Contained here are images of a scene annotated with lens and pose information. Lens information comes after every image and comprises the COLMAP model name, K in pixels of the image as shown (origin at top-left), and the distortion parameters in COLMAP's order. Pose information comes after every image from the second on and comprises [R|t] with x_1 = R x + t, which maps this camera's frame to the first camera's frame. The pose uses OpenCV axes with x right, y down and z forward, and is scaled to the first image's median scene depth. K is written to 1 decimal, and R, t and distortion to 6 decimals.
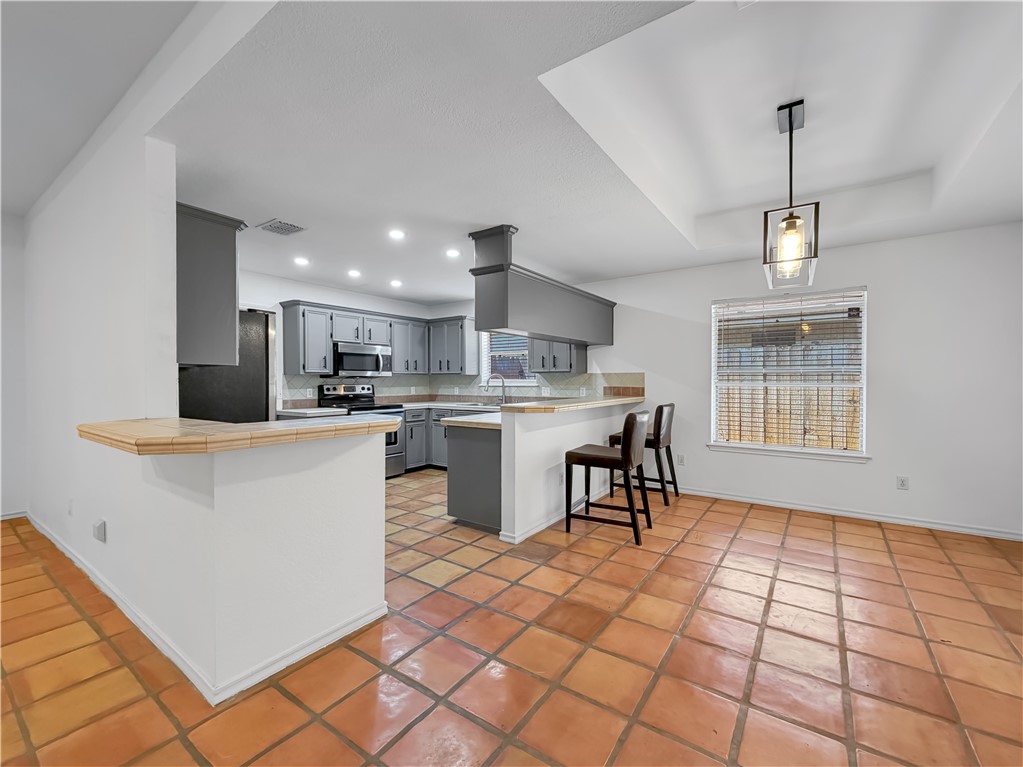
lens RADIAL K [[424.4, 0, 522.6], [0, 424.4, 383.9], [0, 0, 1]] dist [0.004773, 0.000079]
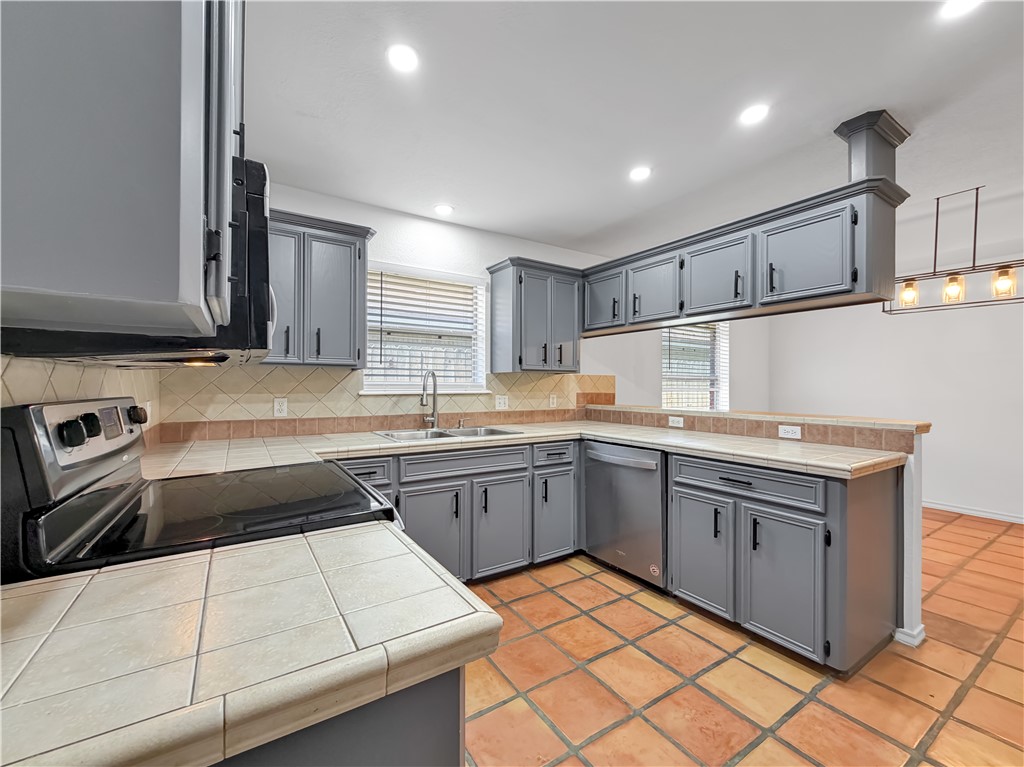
lens RADIAL K [[424.8, 0, 499.4], [0, 424.8, 382.0], [0, 0, 1]] dist [0.004773, 0.000079]
pose [[0.403256, 0.011926, 0.915010, -0.570322], [0.000175, 0.999914, -0.013109, -0.003329], [-0.915087, 0.005446, 0.403219, 0.857252]]
